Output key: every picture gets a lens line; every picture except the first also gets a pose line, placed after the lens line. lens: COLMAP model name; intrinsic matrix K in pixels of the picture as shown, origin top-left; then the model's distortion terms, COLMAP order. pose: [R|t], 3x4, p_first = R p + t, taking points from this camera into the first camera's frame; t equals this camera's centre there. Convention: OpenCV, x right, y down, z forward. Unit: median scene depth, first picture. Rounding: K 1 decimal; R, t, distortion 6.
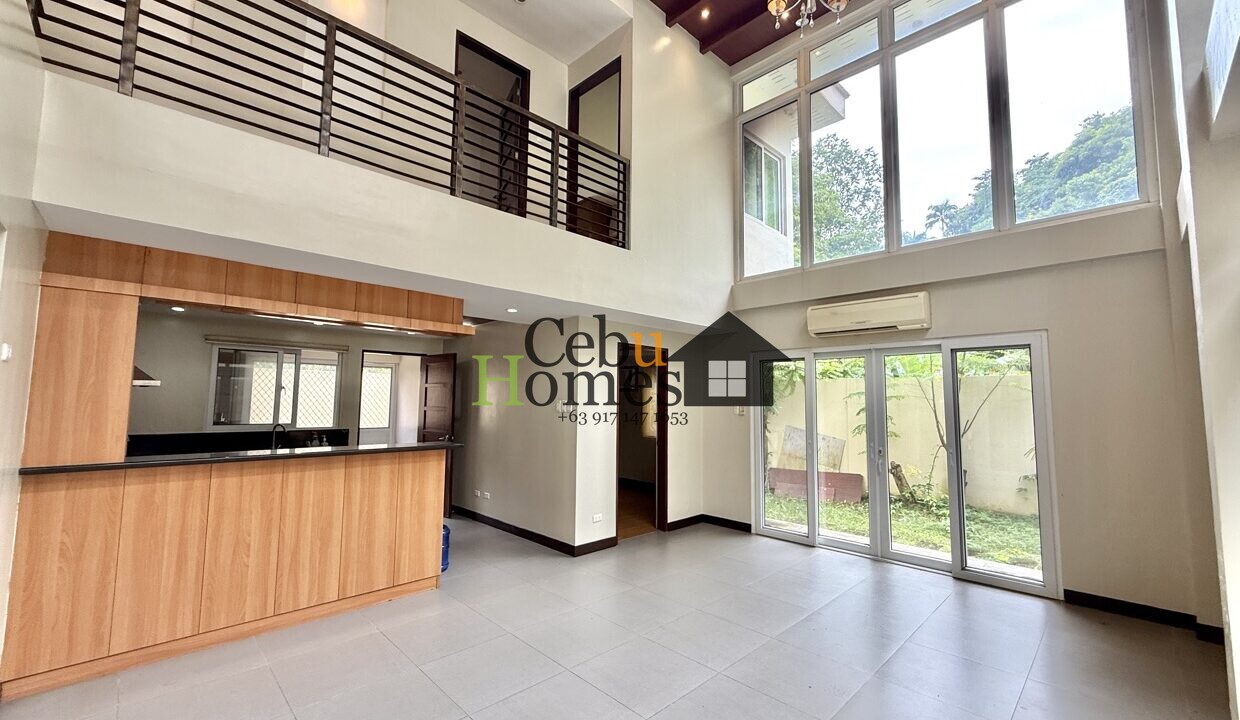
lens RADIAL K [[496.5, 0, 617.6], [0, 496.5, 359.0], [0, 0, 1]] dist [0.001756, 0.000299]
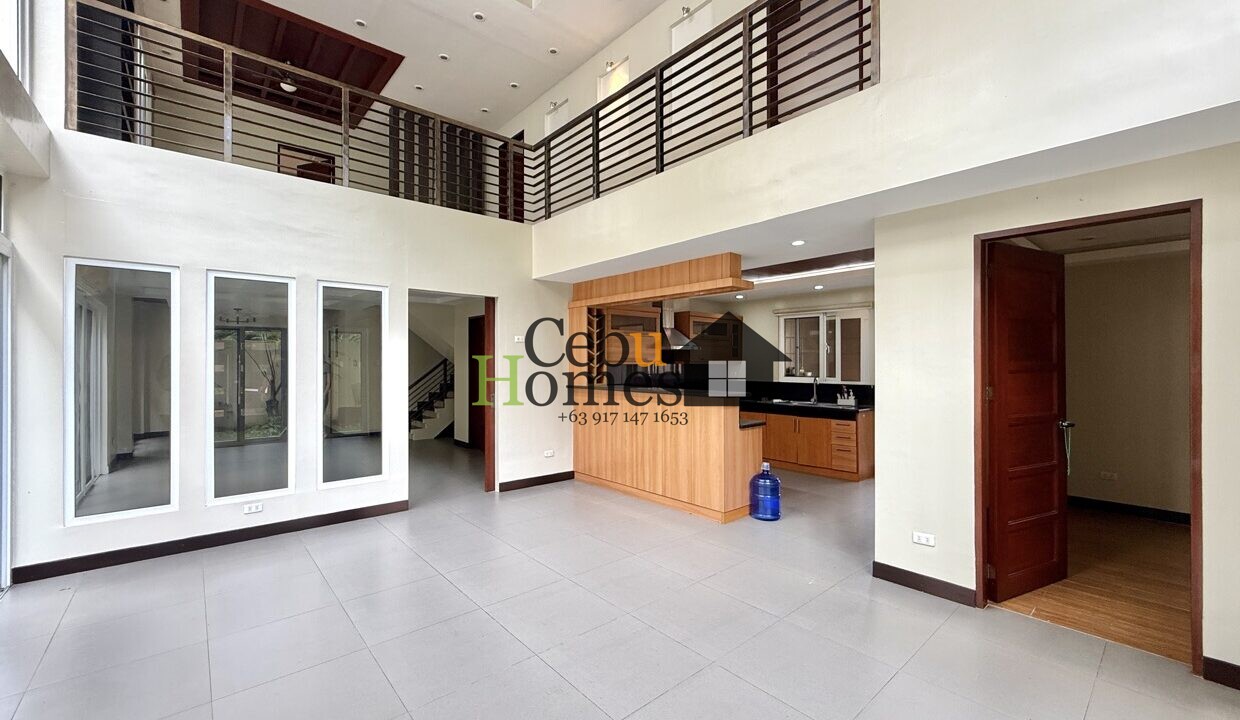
lens RADIAL K [[496.5, 0, 615.2], [0, 496.5, 359.8], [0, 0, 1]] dist [0.001756, 0.000299]
pose [[-0.057059, -0.016410, -0.998236, 0.646557], [0.086936, 0.995985, -0.021342, 0.090269], [0.994579, -0.088000, -0.055403, 0.739871]]
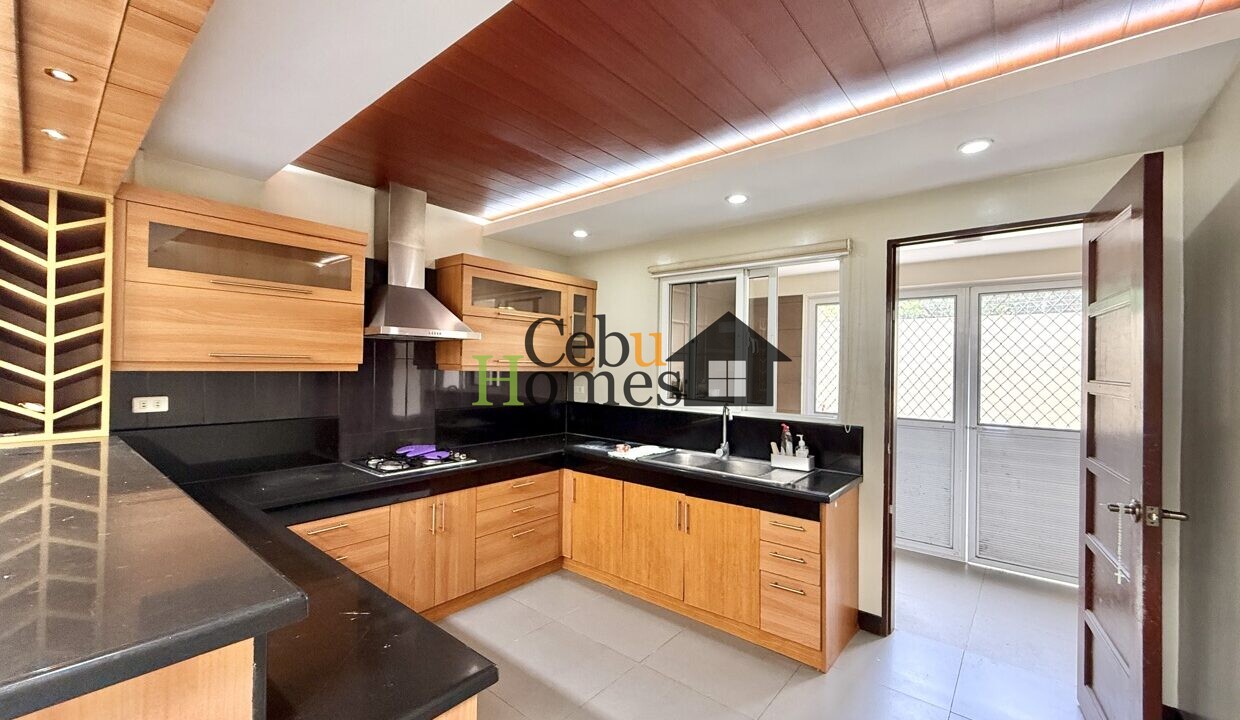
lens RADIAL K [[496.5, 0, 616.4], [0, 496.5, 367.5], [0, 0, 1]] dist [0.001756, 0.000299]
pose [[0.104353, -0.006214, -0.994521, -0.174291], [0.075108, 0.997174, 0.001651, 0.098669], [0.991700, -0.074869, 0.104525, 1.019888]]
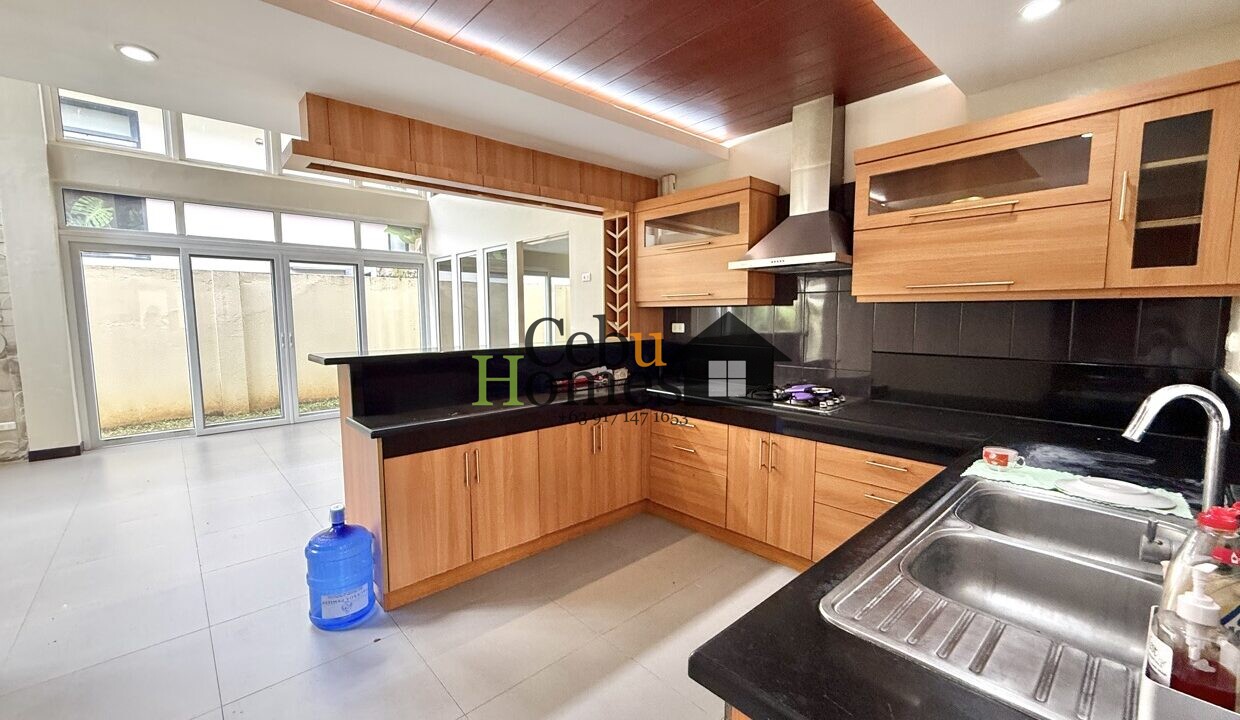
lens RADIAL K [[496.5, 0, 619.7], [0, 496.5, 356.6], [0, 0, 1]] dist [0.001756, 0.000299]
pose [[-0.999619, 0.003441, 0.027387, -0.620067], [0.003584, 0.999980, 0.005167, 0.143302], [-0.027369, 0.005263, -0.999612, 1.424341]]
